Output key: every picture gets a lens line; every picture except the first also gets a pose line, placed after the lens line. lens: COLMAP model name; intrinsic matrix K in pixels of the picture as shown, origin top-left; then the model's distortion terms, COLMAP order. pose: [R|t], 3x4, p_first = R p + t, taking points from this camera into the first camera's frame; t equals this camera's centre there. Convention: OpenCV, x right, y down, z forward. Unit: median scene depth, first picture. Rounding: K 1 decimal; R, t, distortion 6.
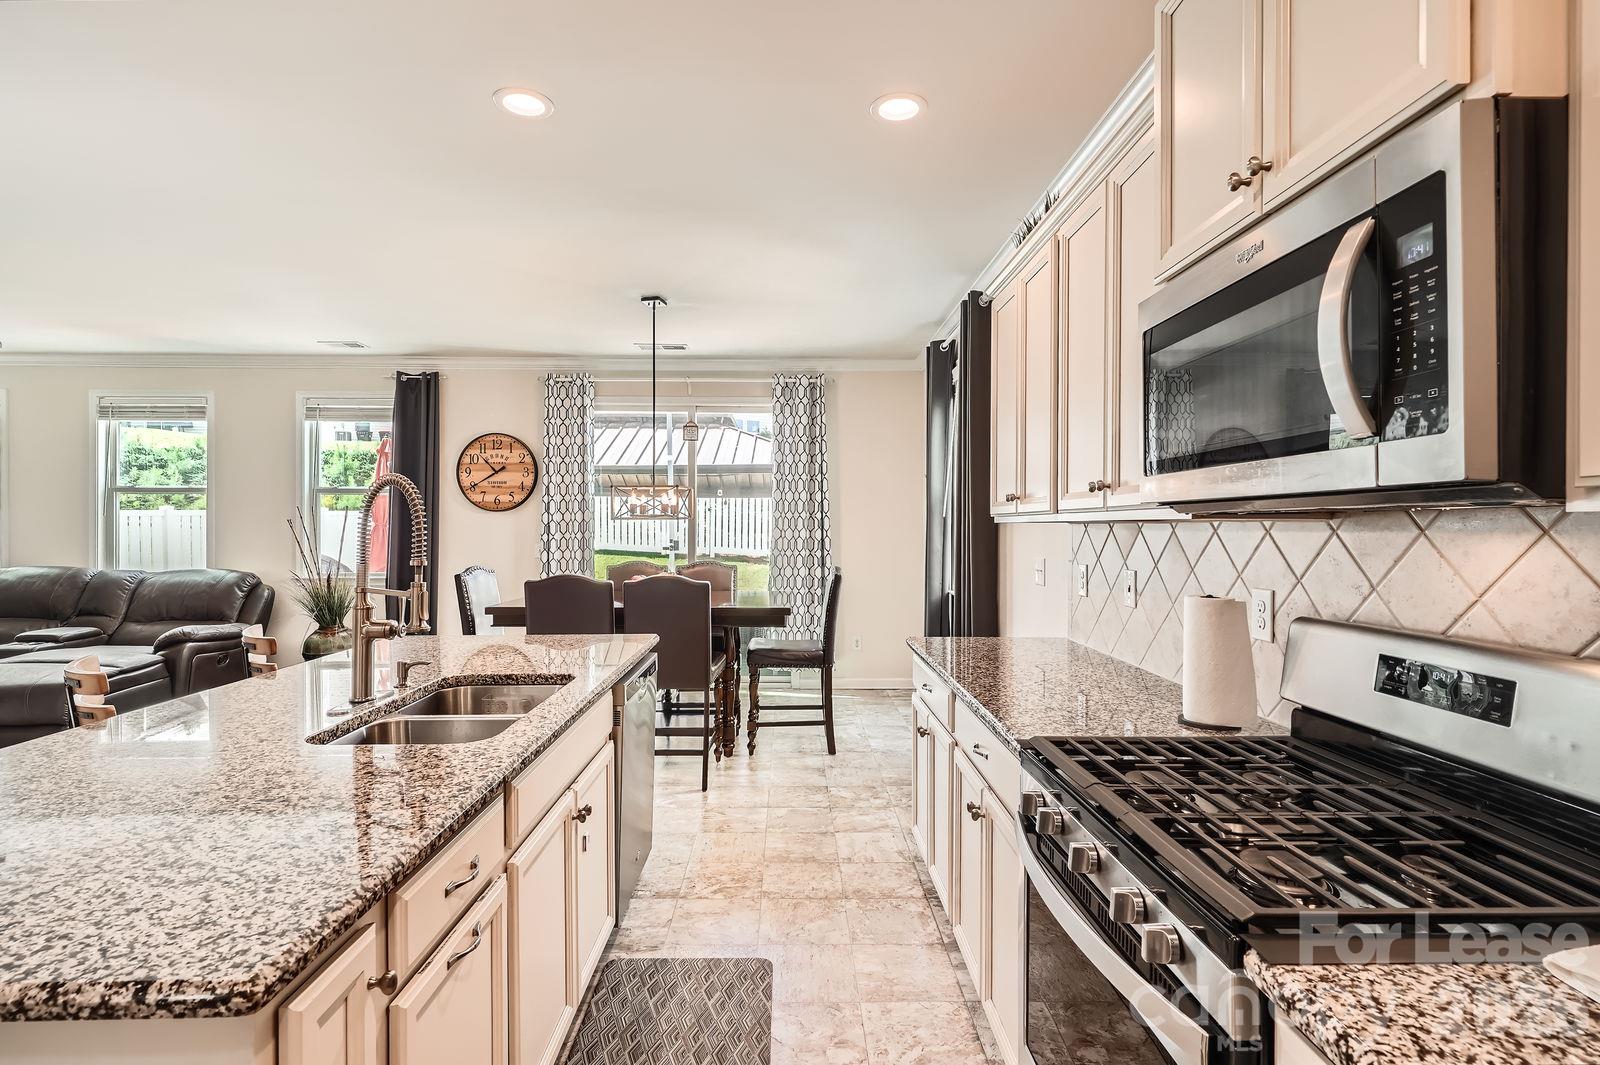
lens RADIAL K [[775.1, 0, 801.2], [0, 775.1, 529.3], [0, 0, 1]] dist [0.004832, -0.004719]
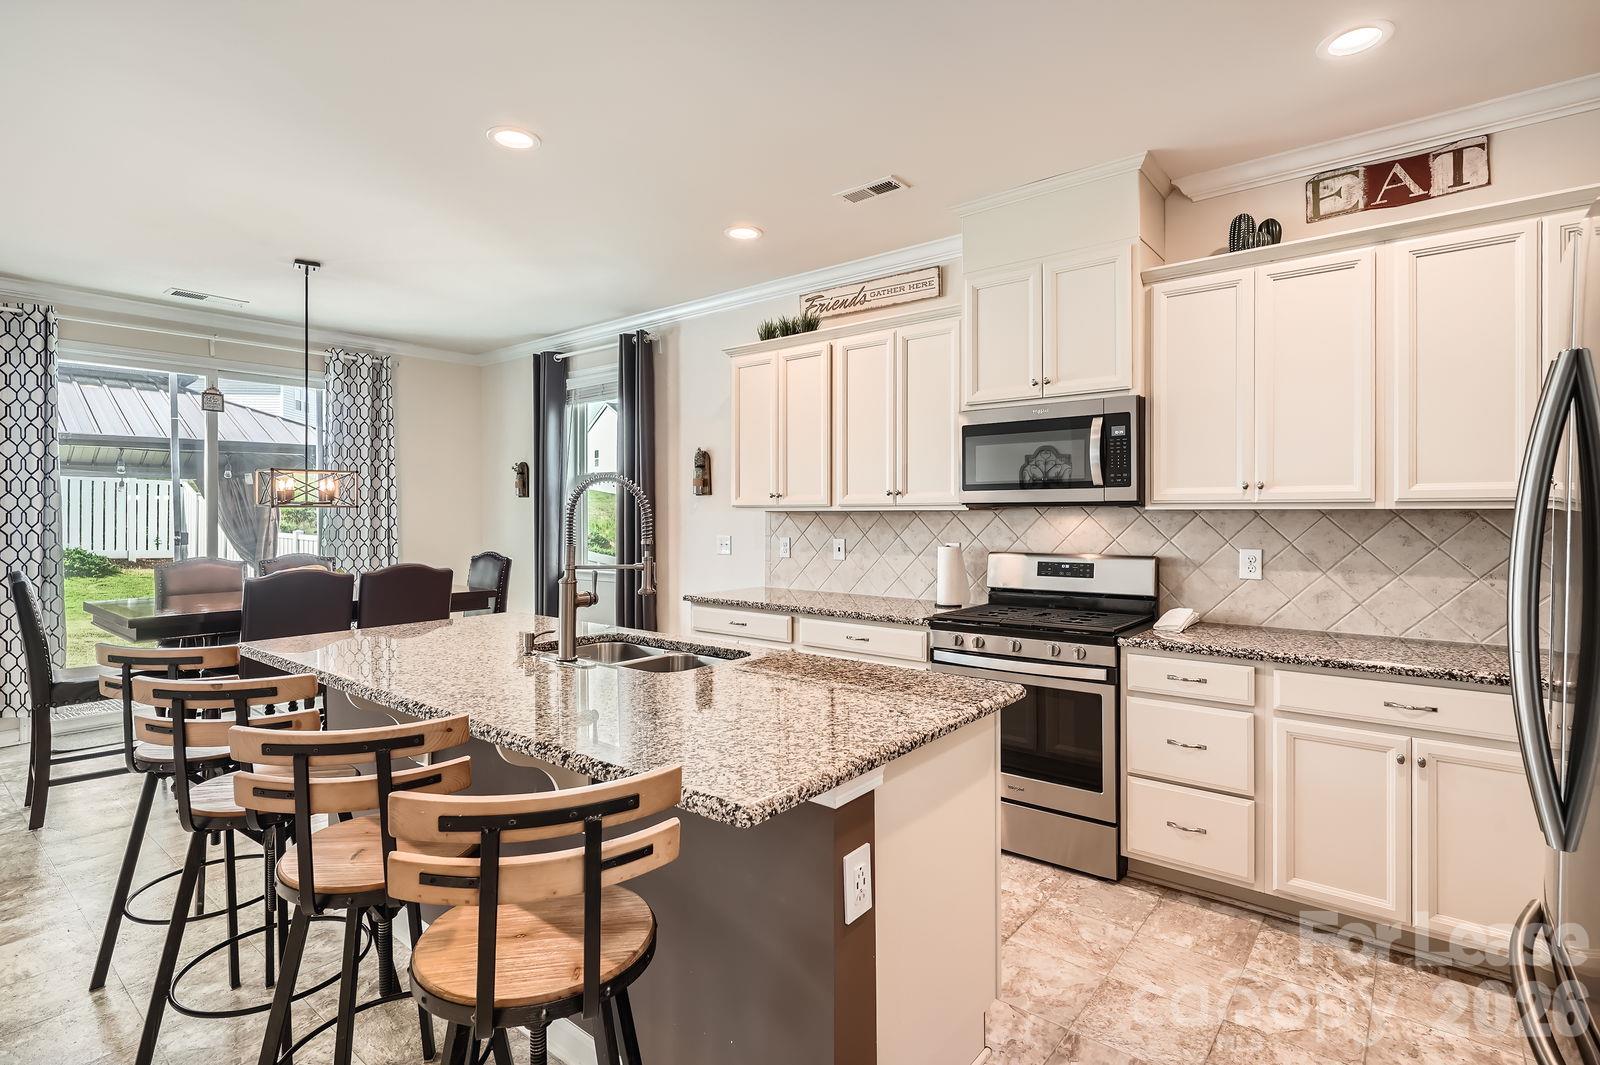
lens RADIAL K [[775.1, 0, 786.4], [0, 775.1, 516.5], [0, 0, 1]] dist [0.004832, -0.004719]
pose [[0.645701, -0.007037, 0.763558, -0.524019], [0.004774, 0.999975, 0.005179, -0.002772], [-0.763576, 0.000301, 0.645718, -0.014492]]
